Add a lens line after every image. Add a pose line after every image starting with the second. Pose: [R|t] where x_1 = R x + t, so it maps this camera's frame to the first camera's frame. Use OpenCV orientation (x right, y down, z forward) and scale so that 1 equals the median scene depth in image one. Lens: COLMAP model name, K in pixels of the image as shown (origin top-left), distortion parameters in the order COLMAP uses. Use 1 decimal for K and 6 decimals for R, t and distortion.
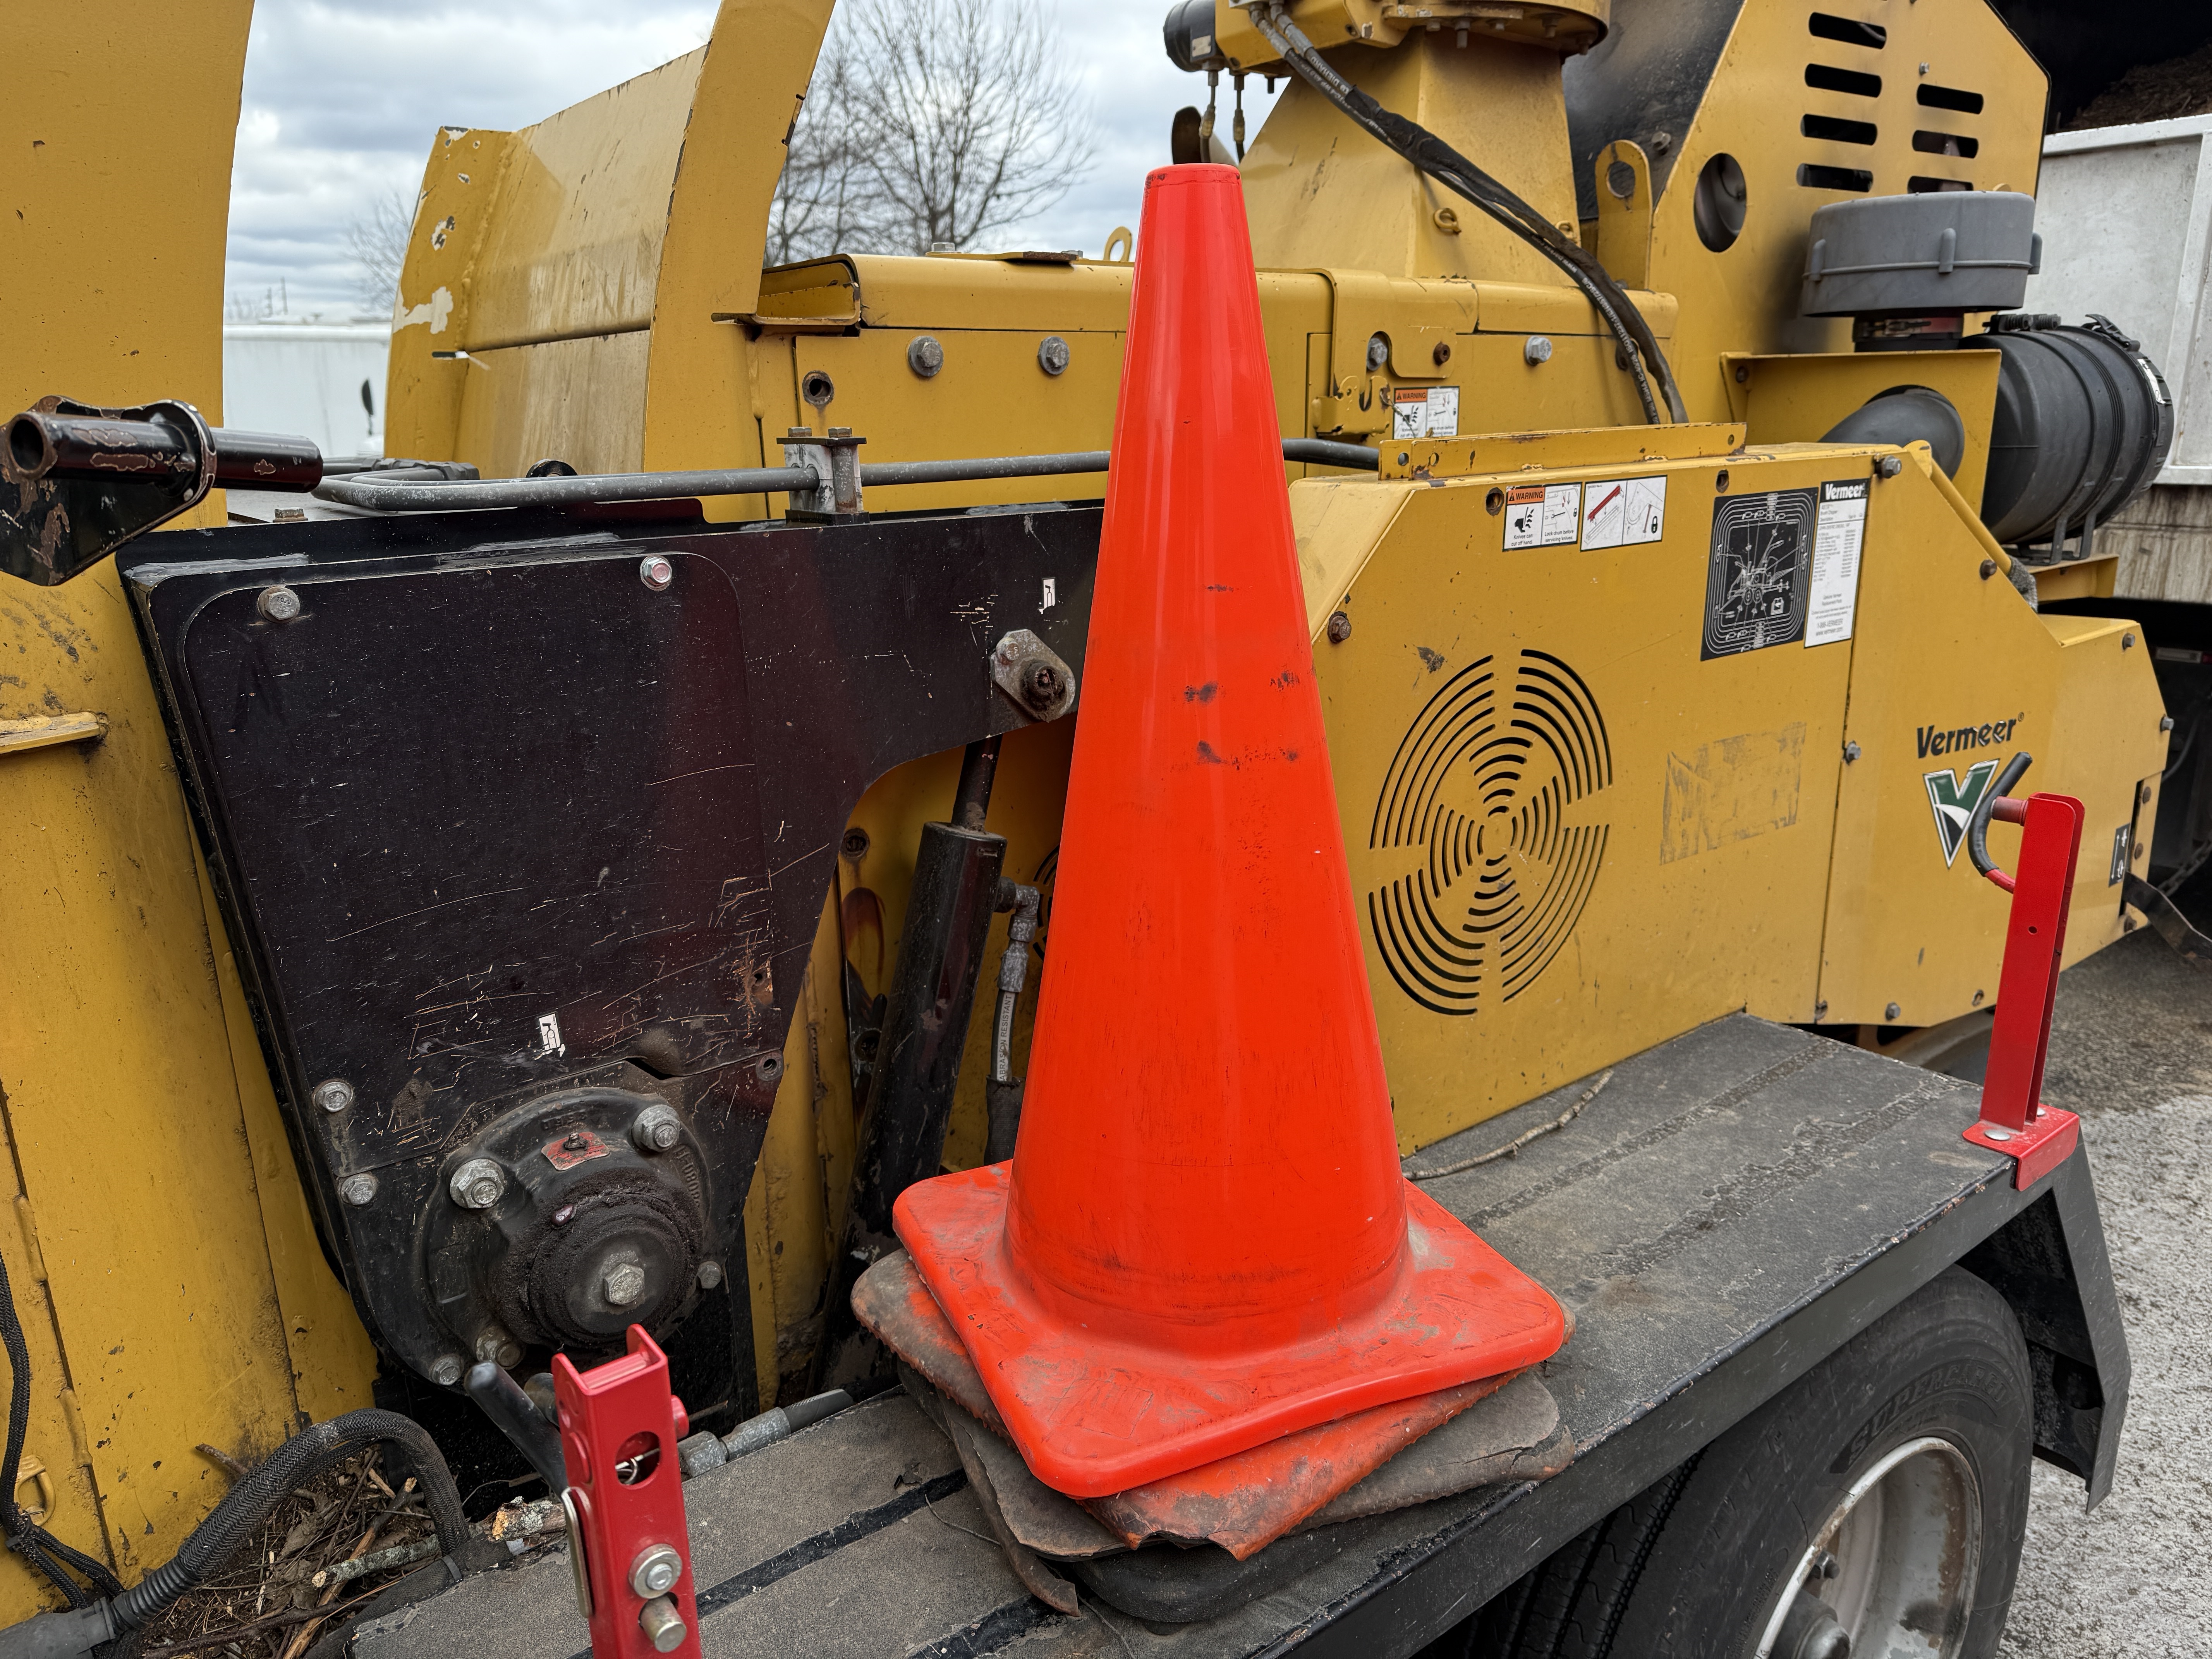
lens RADIAL K [[1527.6, 0, 1111.8], [0, 1527.6, 841.1], [0, 0, 1]] dist [0.088916, -0.123547]
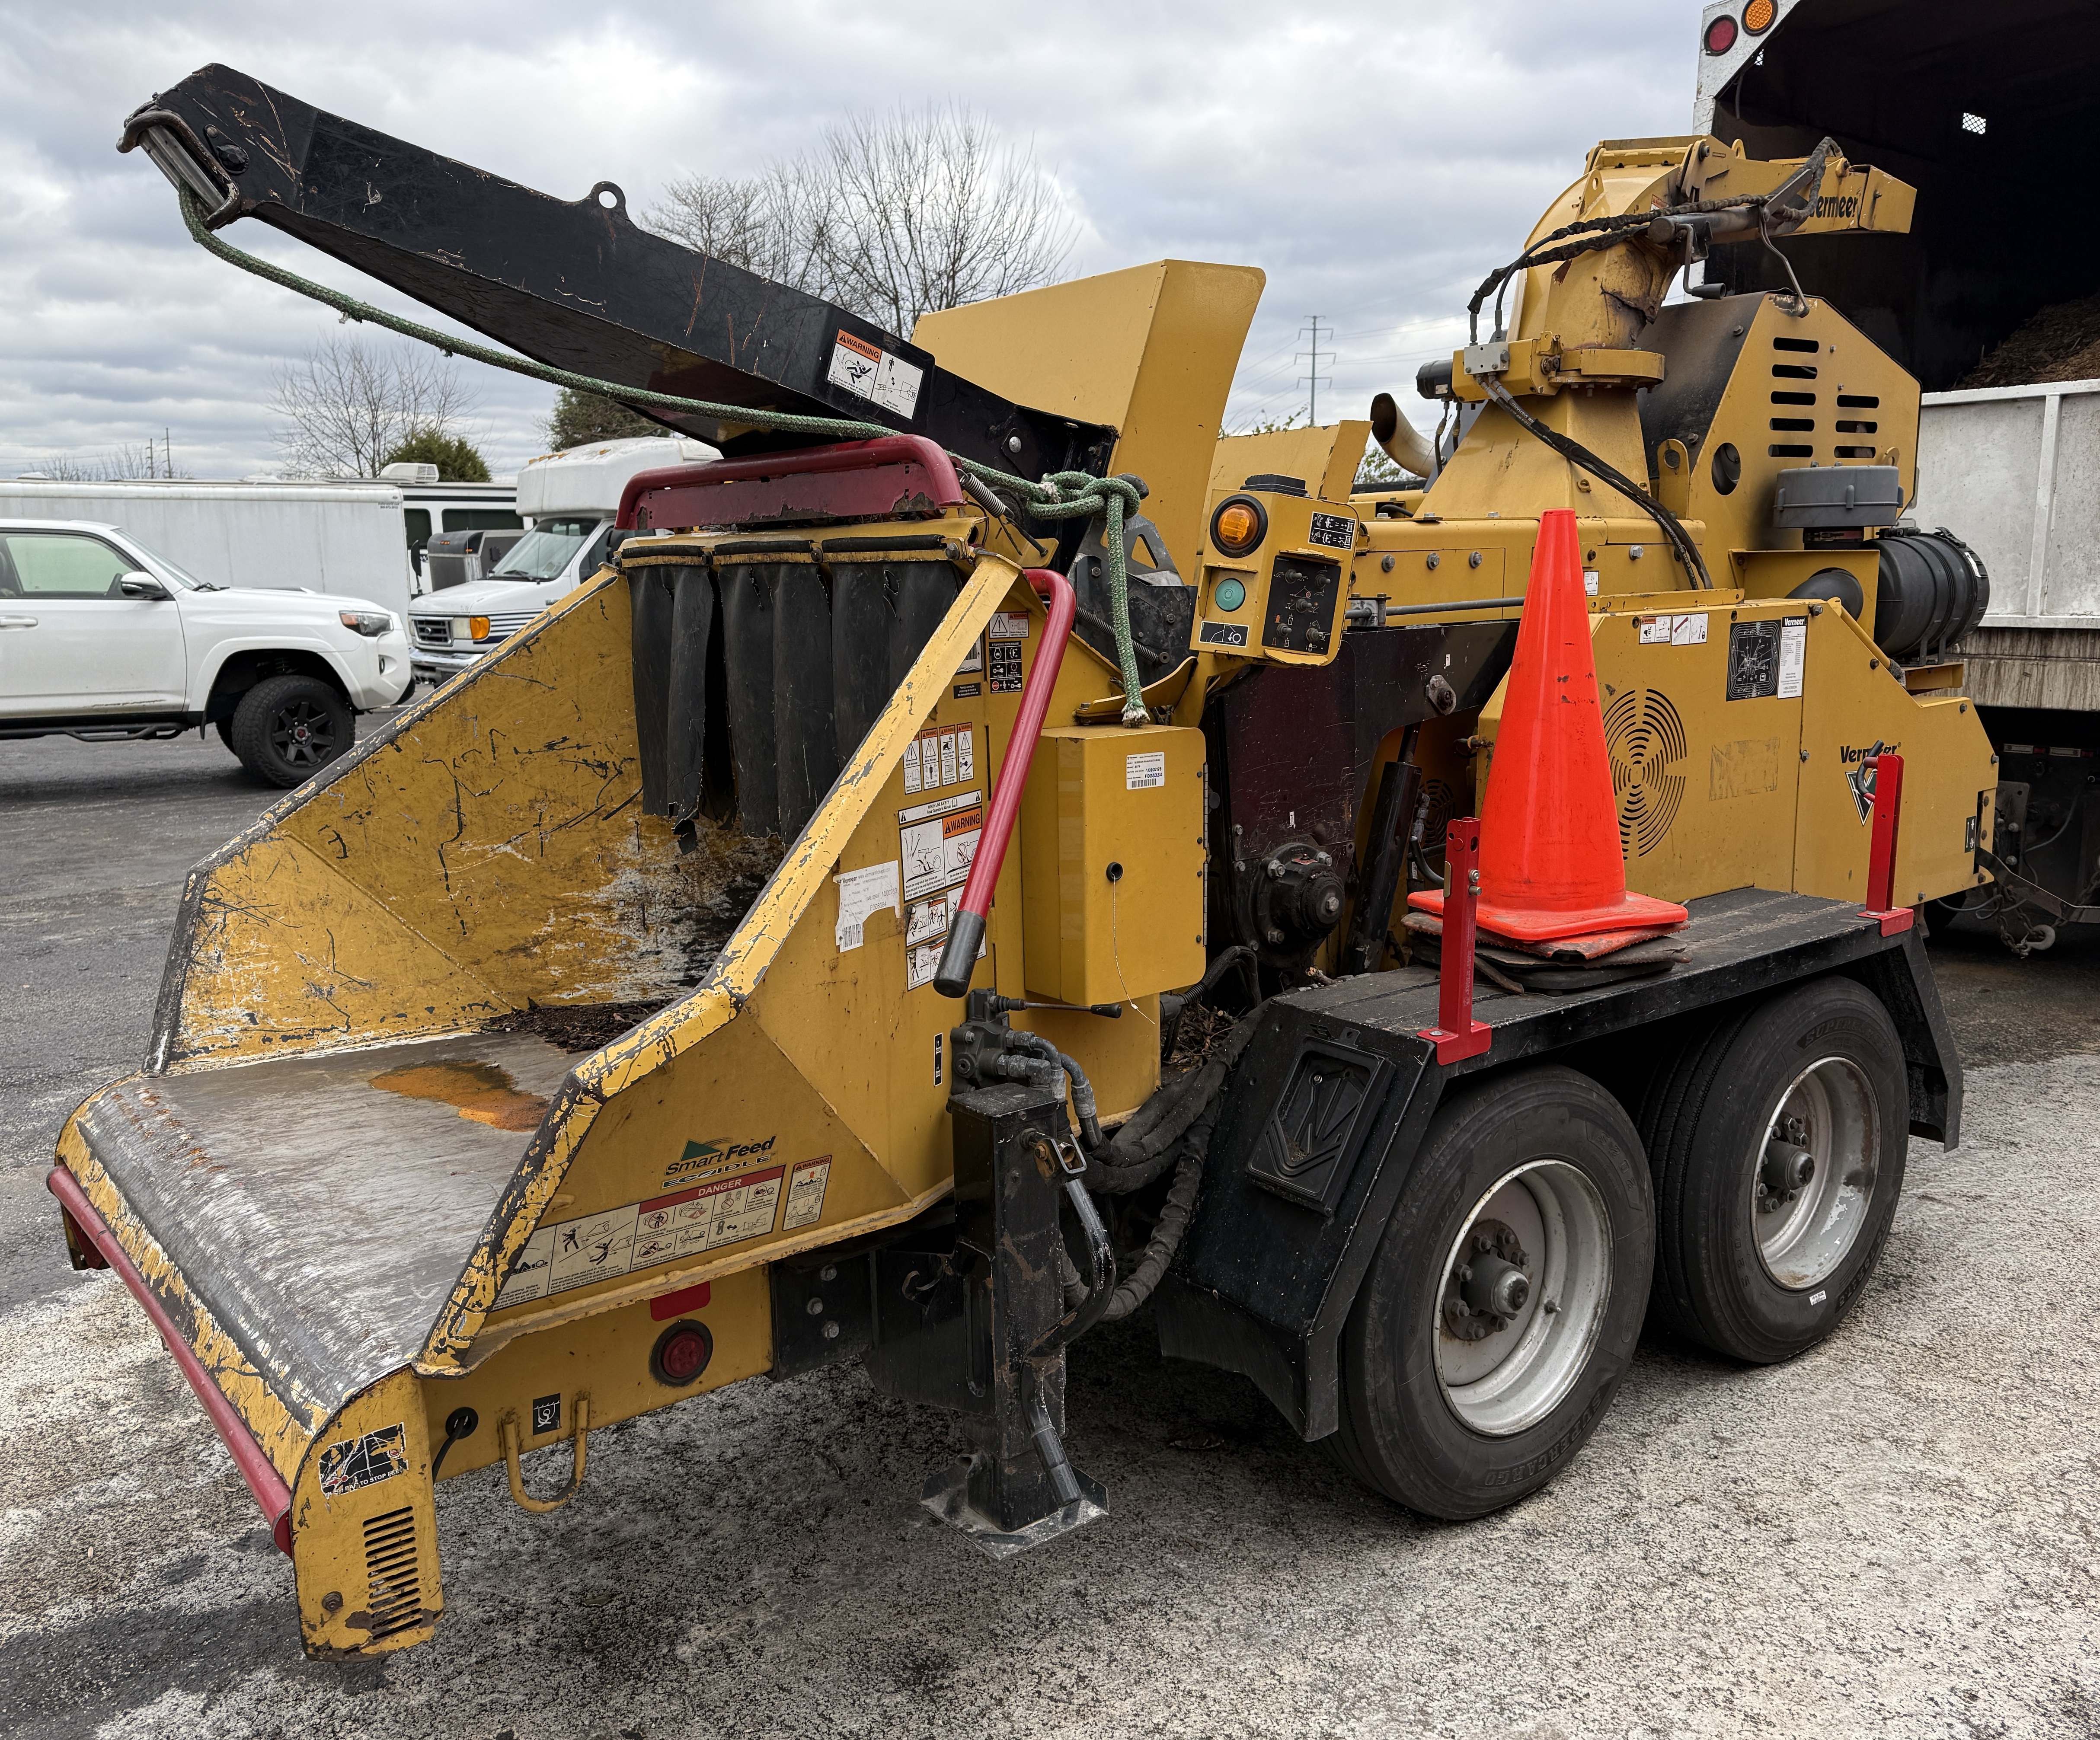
lens RADIAL K [[1703.3, 0, 1057.2], [0, 1703.3, 895.2], [0, 0, 1]] dist [0.148746, -0.266629]
pose [[0.999990, 0.000774, 0.004437, -0.501015], [-0.000395, 0.996406, -0.084709, 0.323883], [-0.004487, 0.084706, 0.996396, -1.229100]]
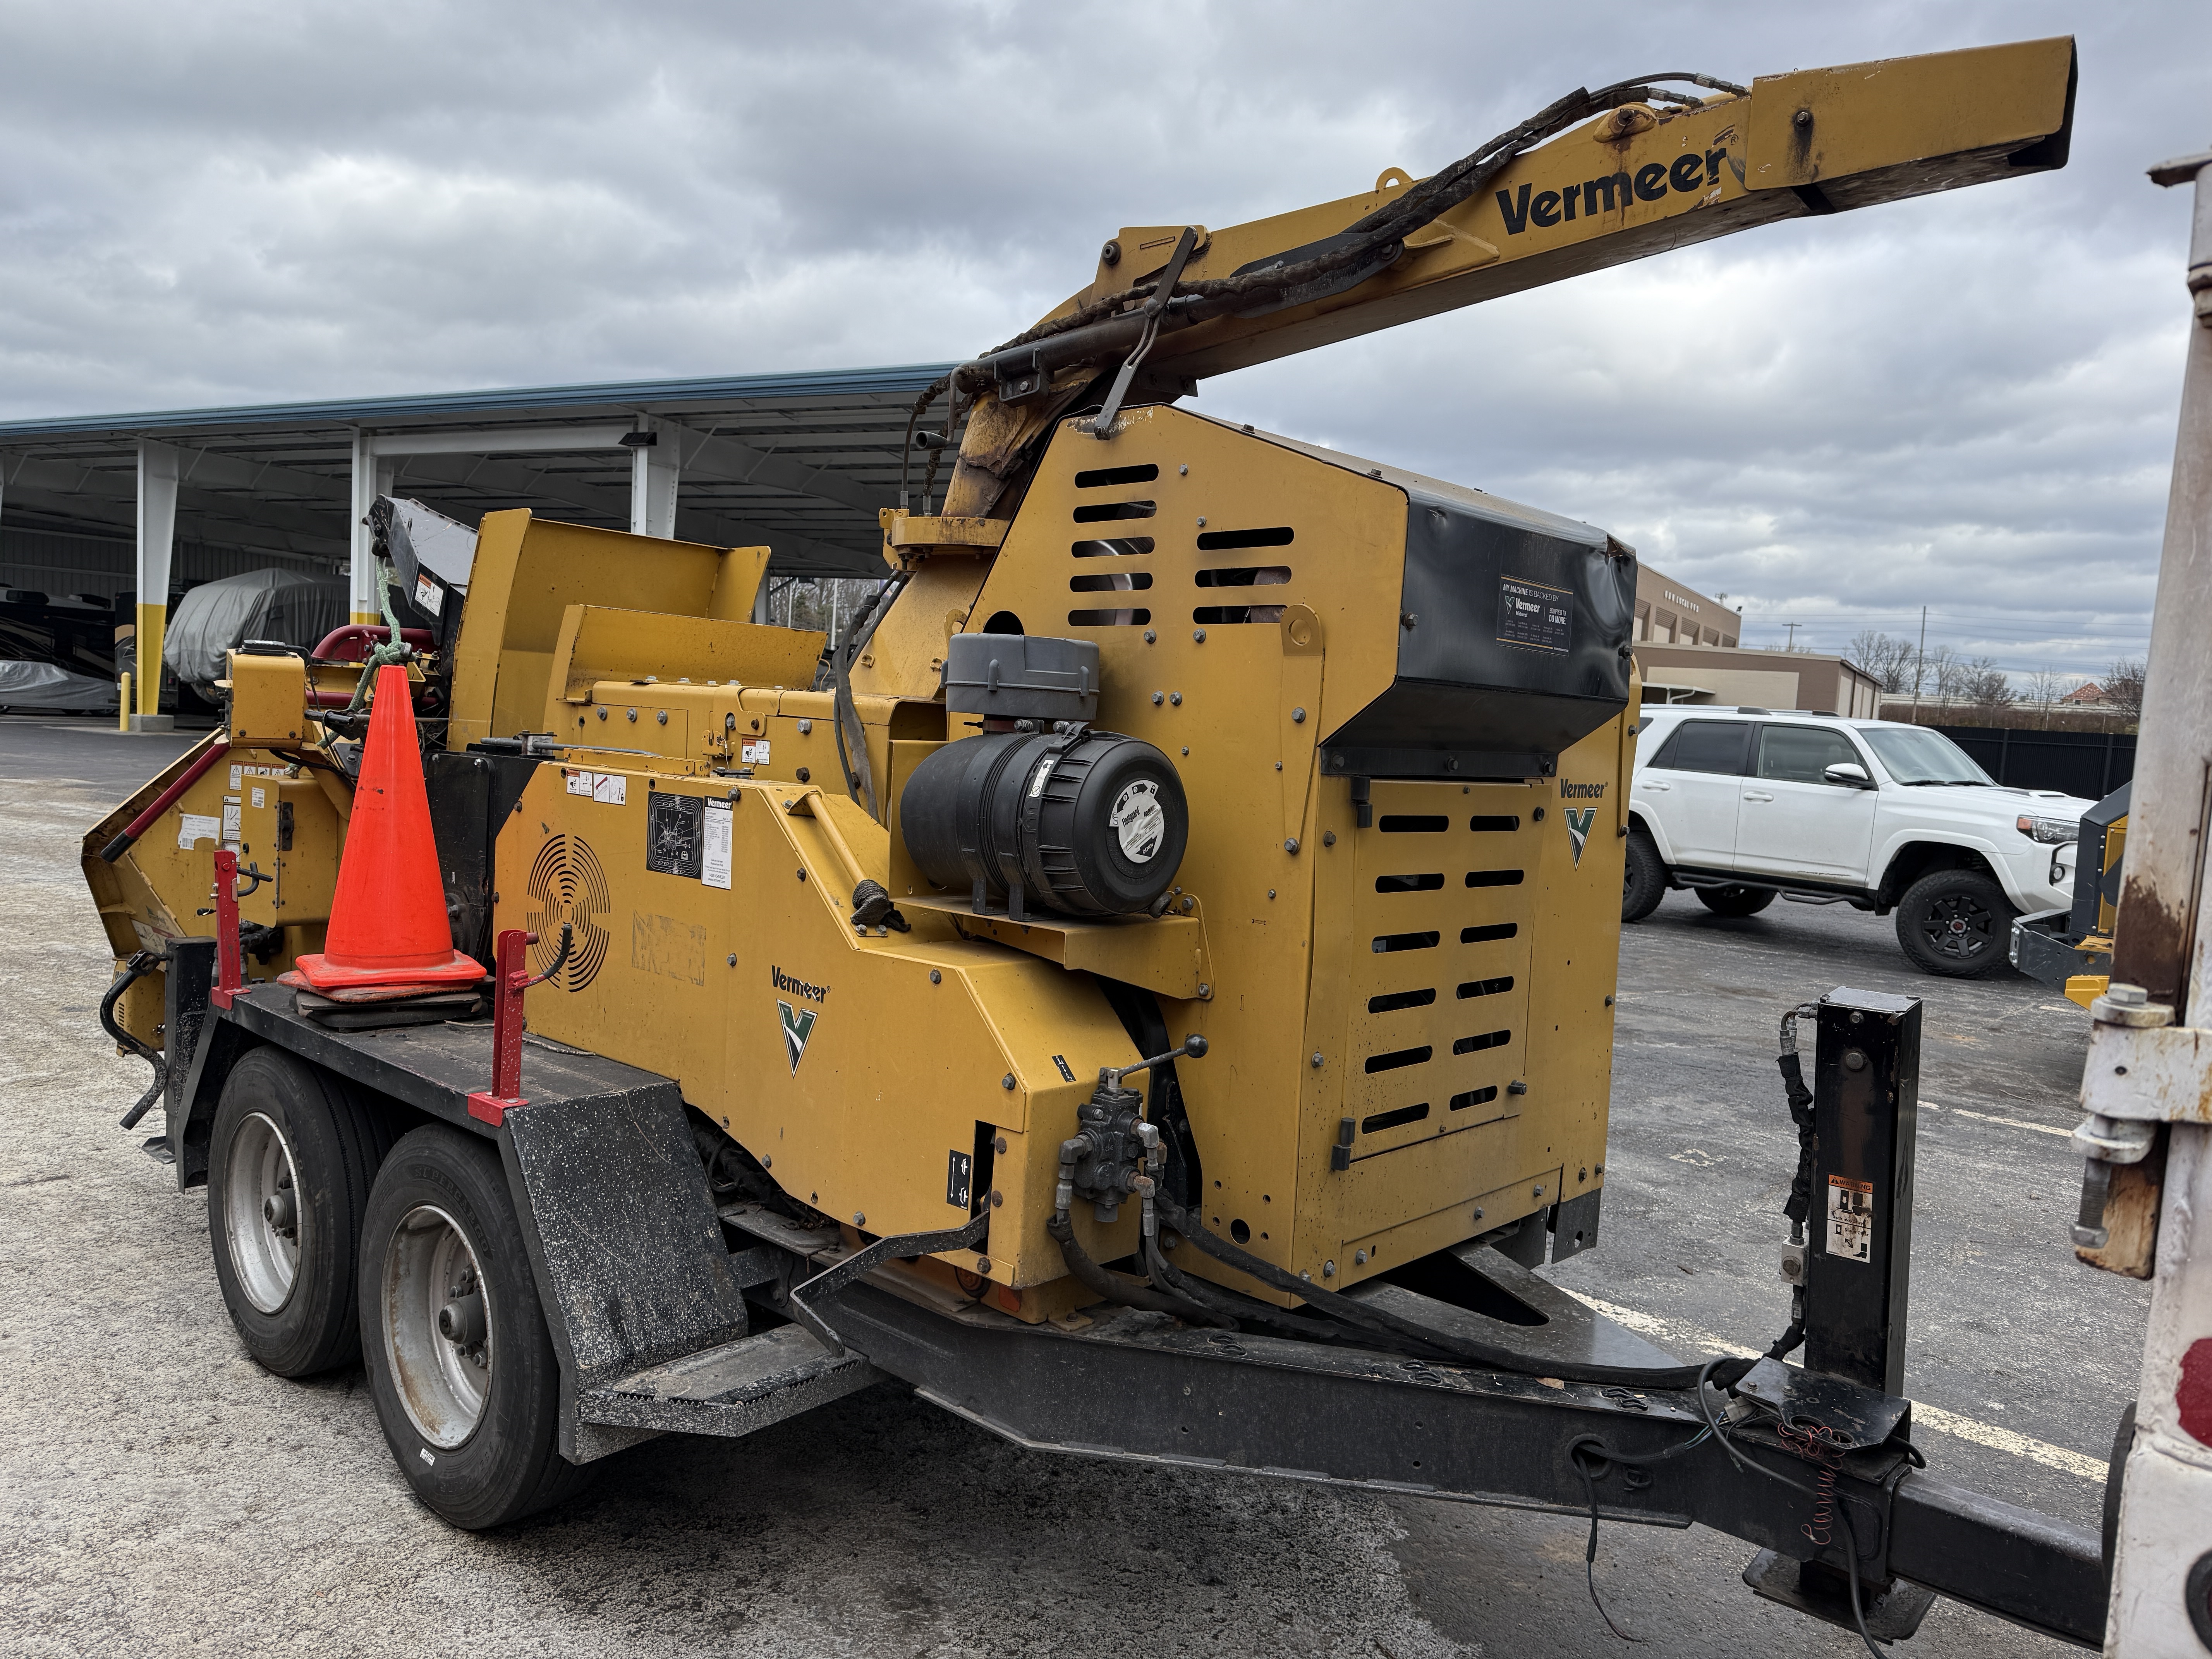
lens RADIAL K [[1564.3, 0, 1106.9], [0, 1564.3, 847.3], [0, 0, 1]] dist [0.063680, -0.066066]
pose [[0.180589, 0.109497, -0.977445, 2.374053], [-0.324827, 0.944663, 0.045810, -0.412353], [0.928372, 0.309227, 0.206164, 1.066336]]
